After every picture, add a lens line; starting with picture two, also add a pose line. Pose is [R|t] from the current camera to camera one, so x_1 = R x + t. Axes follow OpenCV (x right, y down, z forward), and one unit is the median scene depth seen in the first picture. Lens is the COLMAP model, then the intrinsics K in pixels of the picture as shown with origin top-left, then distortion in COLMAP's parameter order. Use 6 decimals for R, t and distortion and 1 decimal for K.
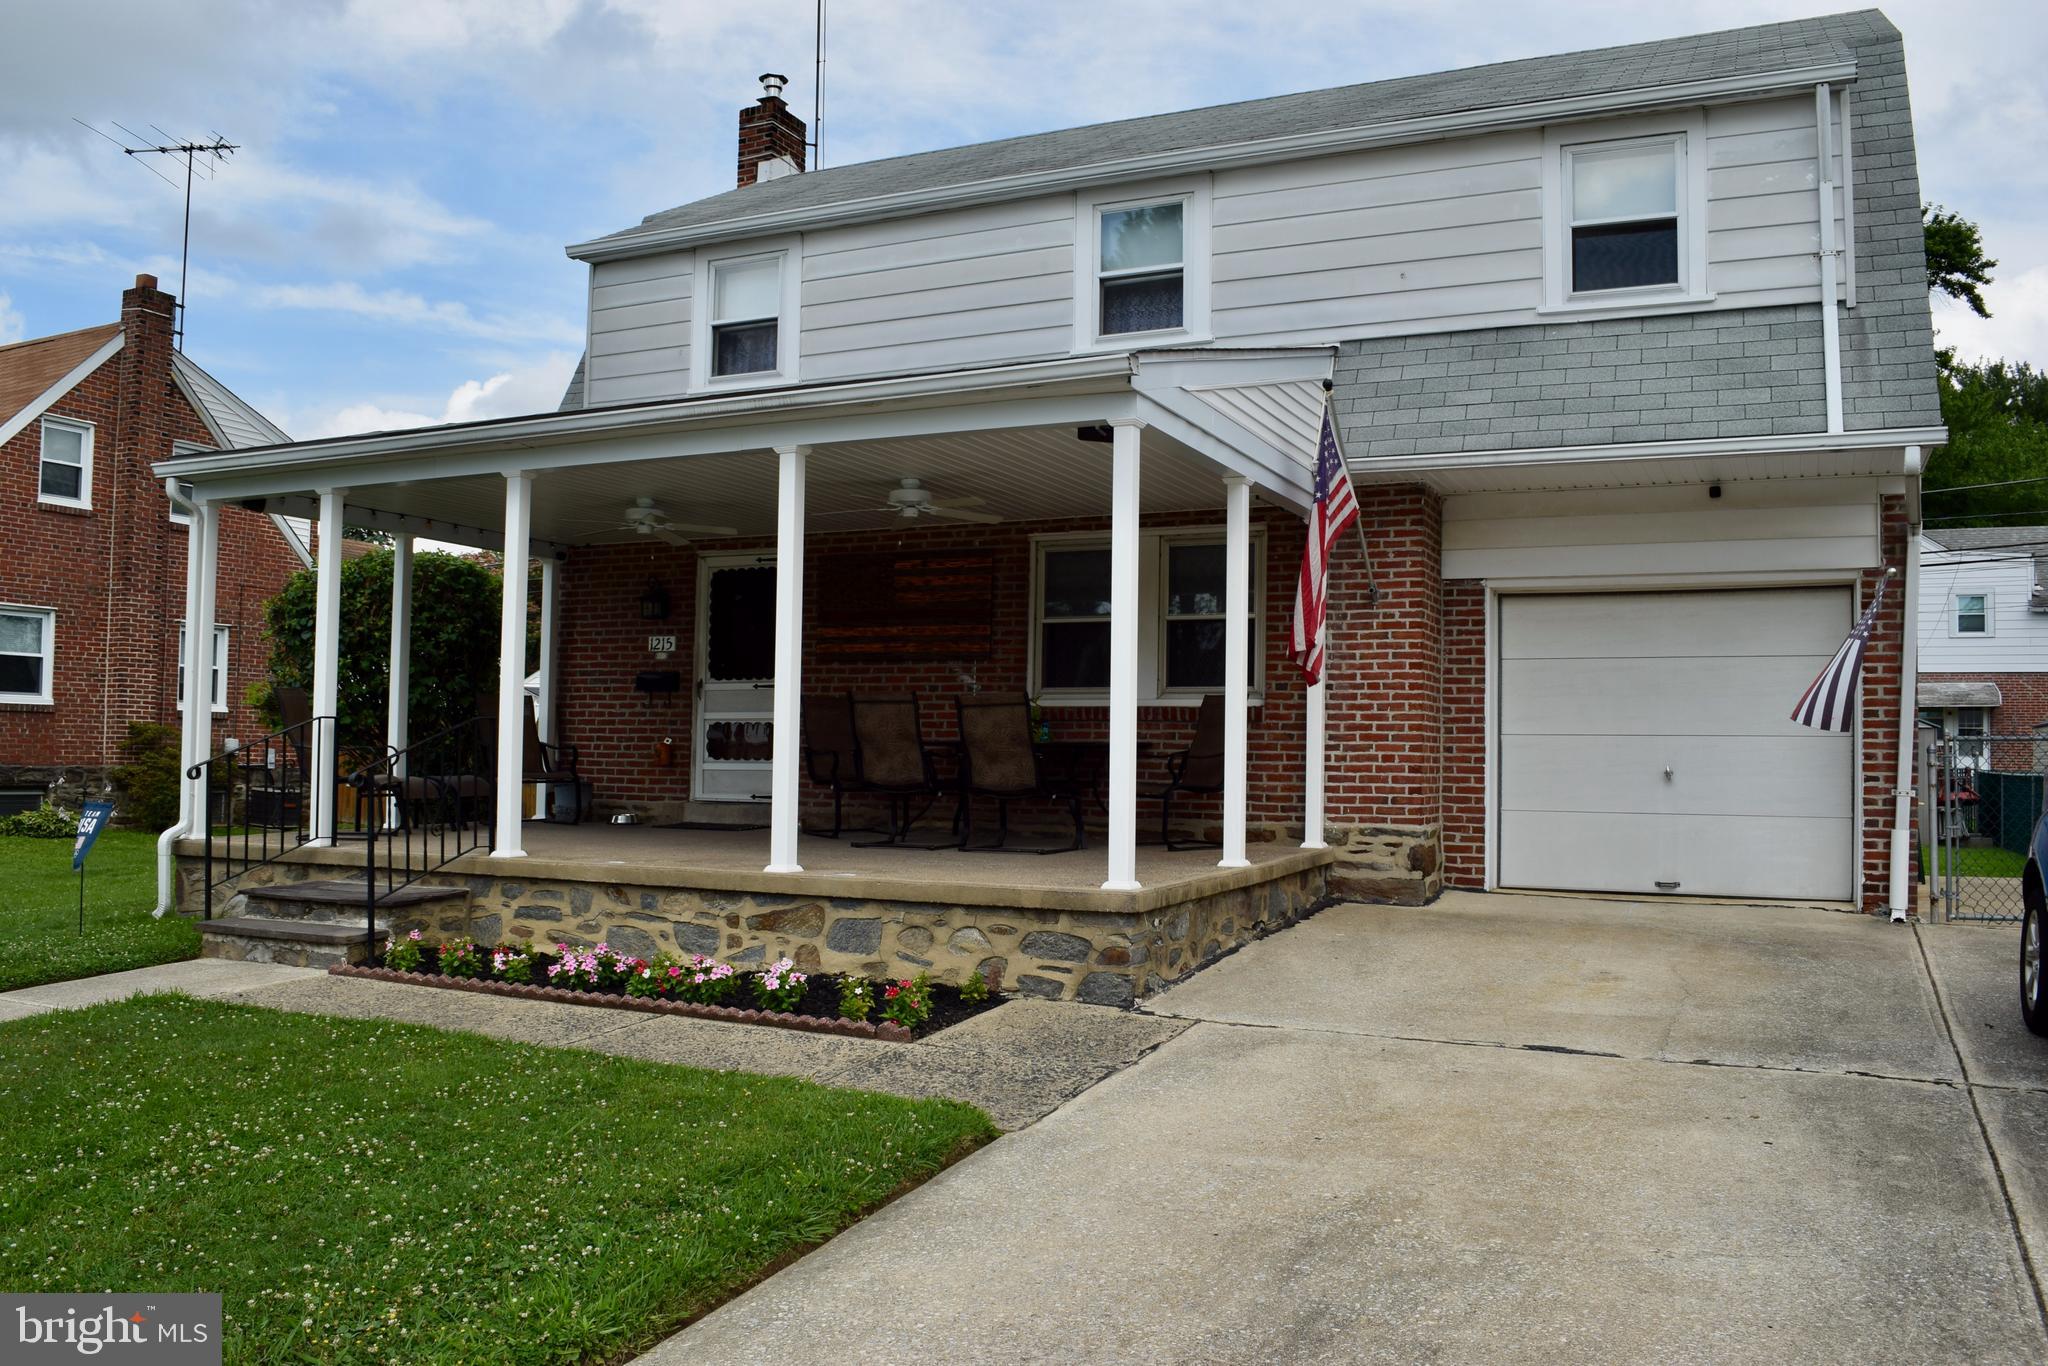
lens RADIAL K [[1618.4, 0, 1014.1], [0, 1618.4, 694.8], [0, 0, 1]] dist [-0.087519, 0.016011]
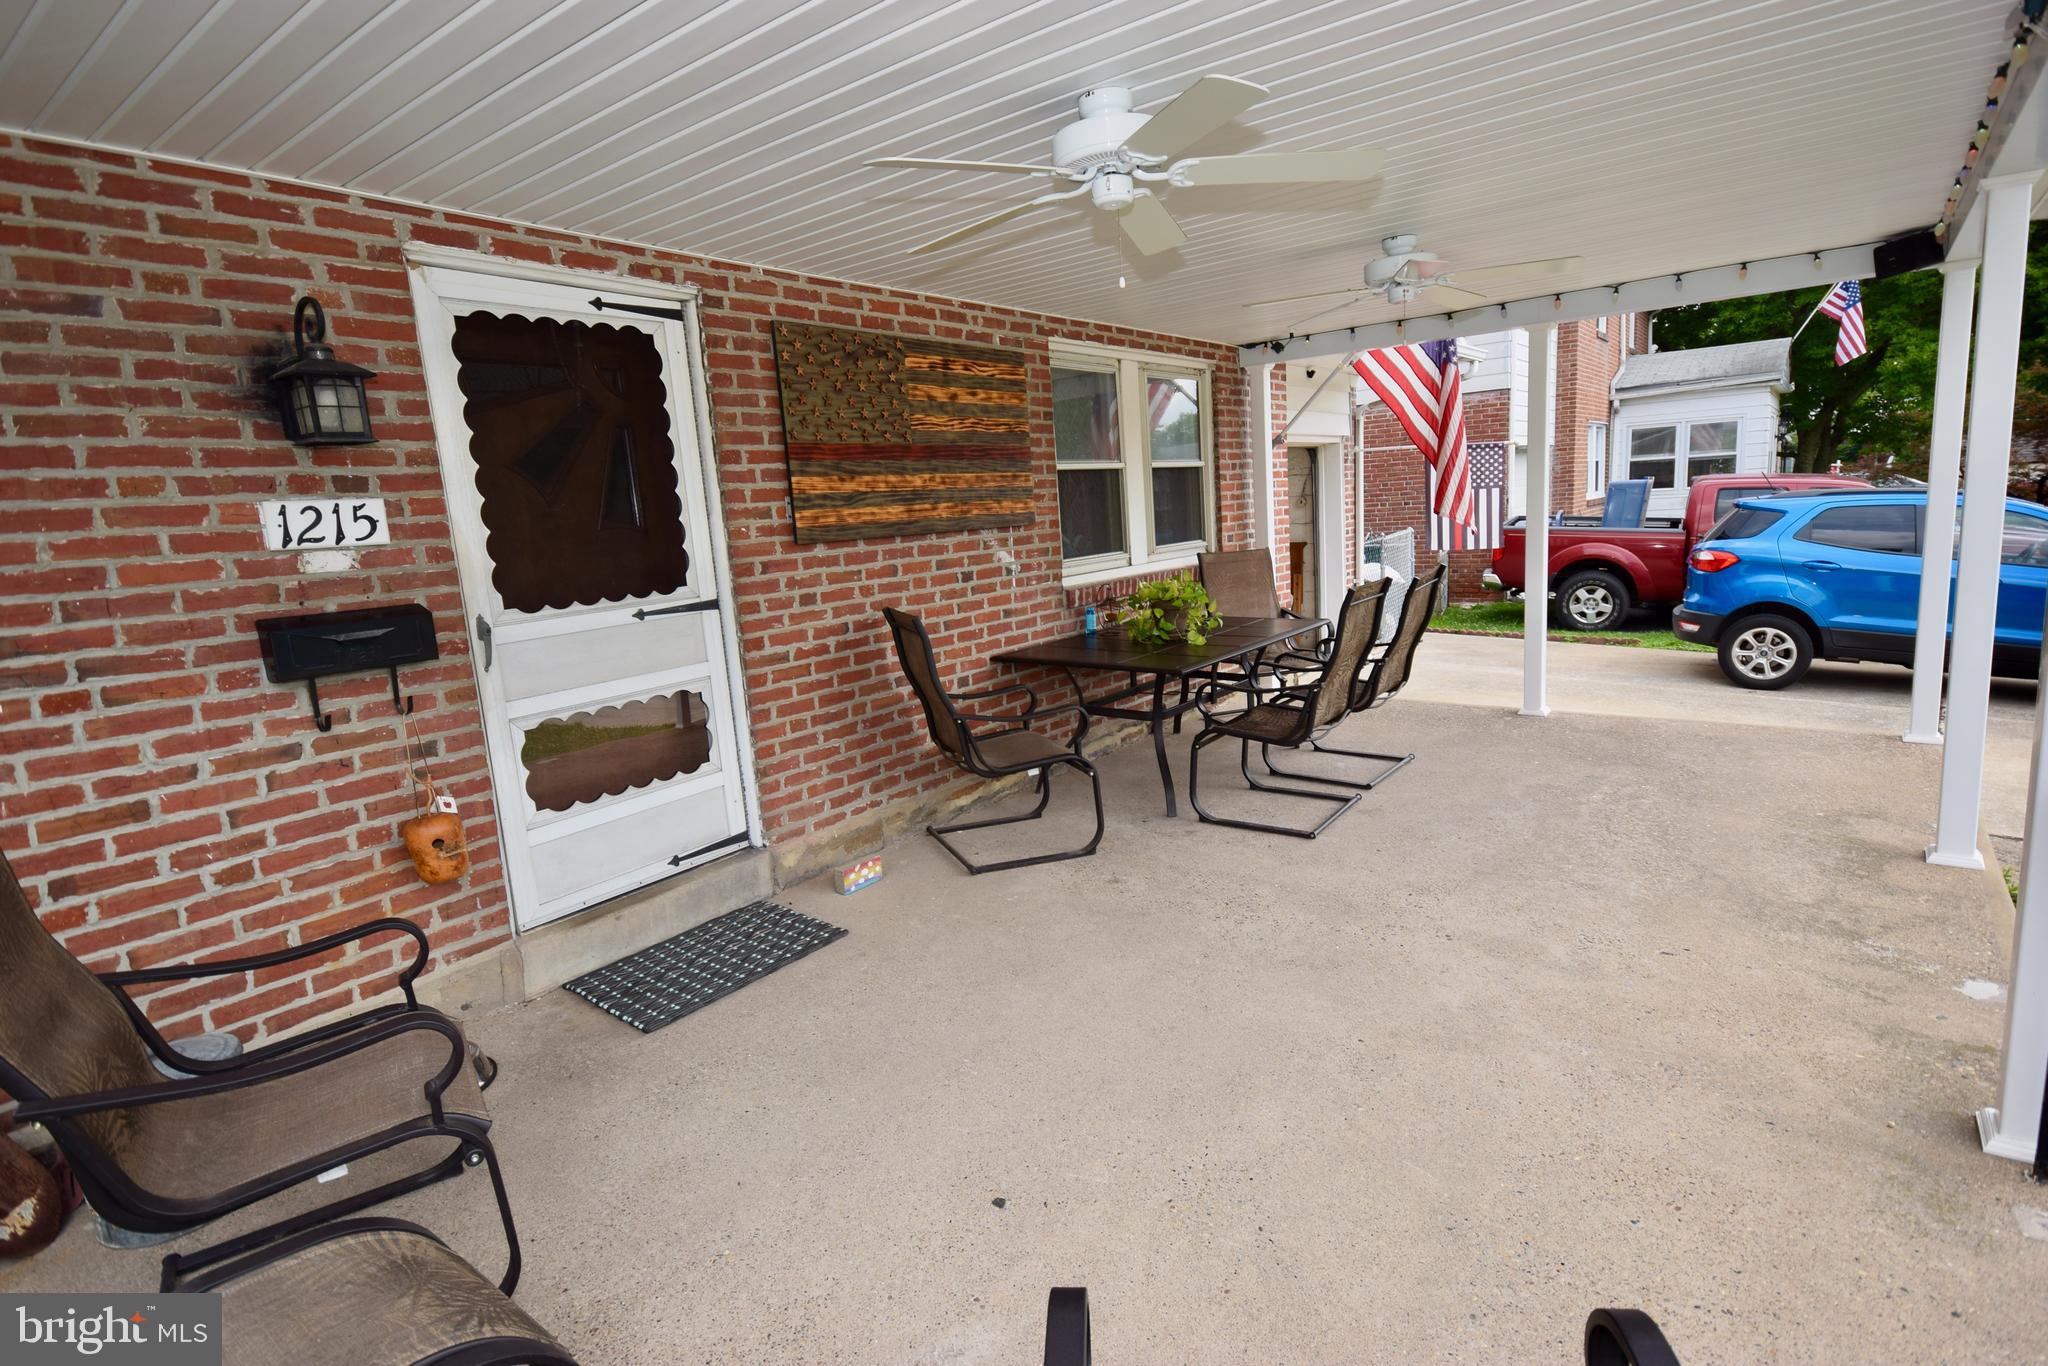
lens RADIAL K [[1036.2, 0, 1033.0], [0, 1036.2, 674.8], [0, 0, 1]] dist [0.009253, 0.000715]
pose [[0.200208, -0.187527, 0.961639, -0.433568], [0.030516, 0.982229, 0.185188, -0.039692], [-0.979278, -0.007731, 0.202373, 0.900997]]
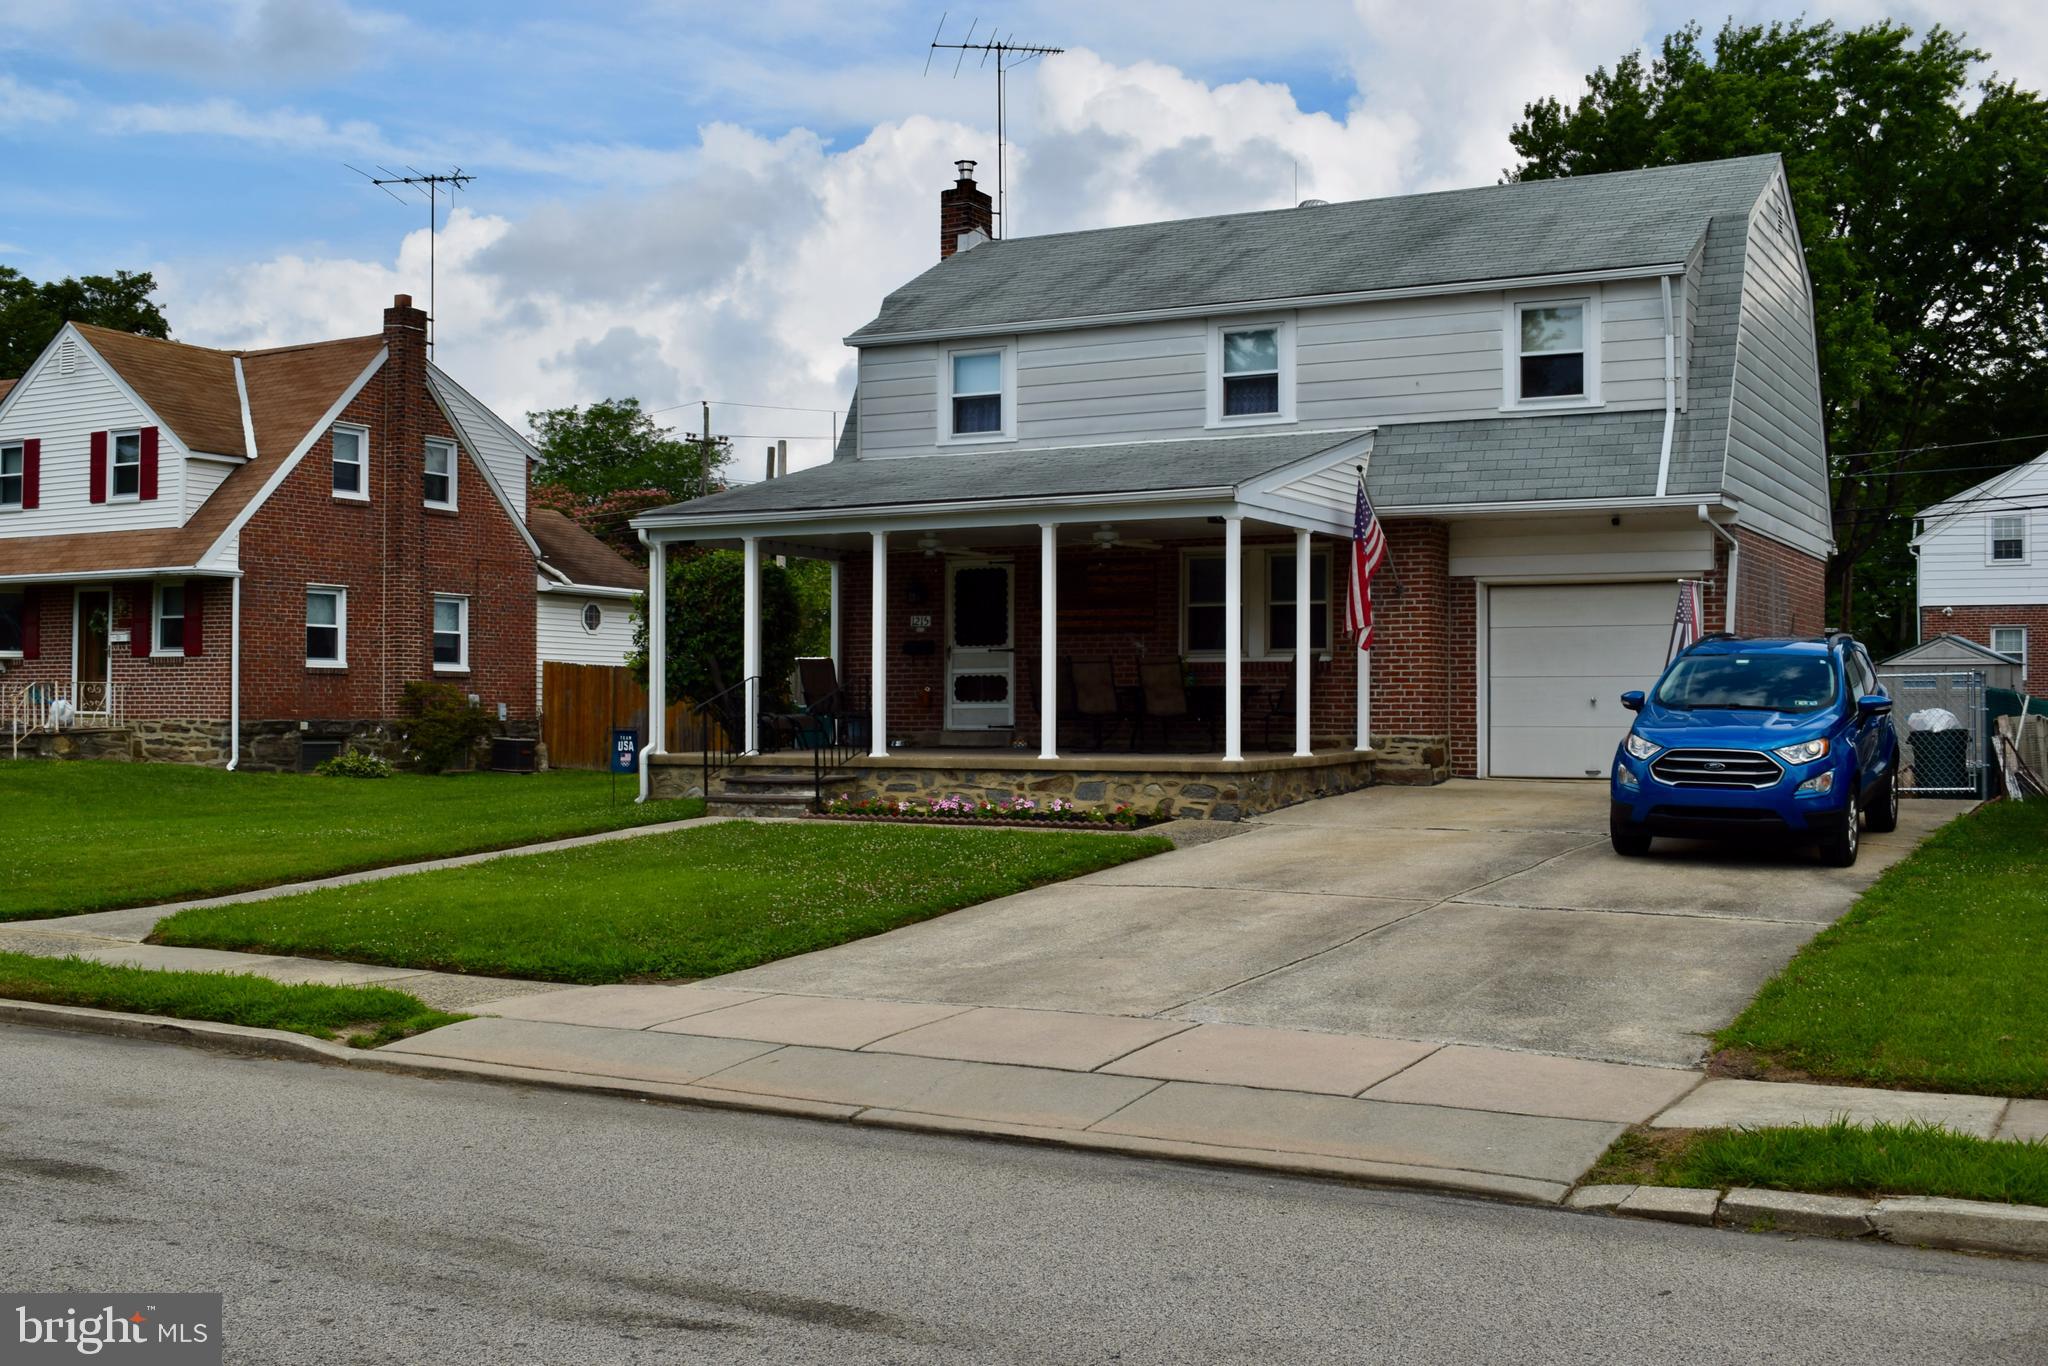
lens RADIAL K [[2188.3, 0, 1012.4], [0, 2188.3, 670.3], [0, 0, 1]] dist [-0.058128, 0.000000]
pose [[0.998154, -0.013982, -0.059104, -0.025751], [0.015121, 0.999708, 0.018867, -0.025817], [0.058823, -0.019726, 0.998074, -1.021552]]
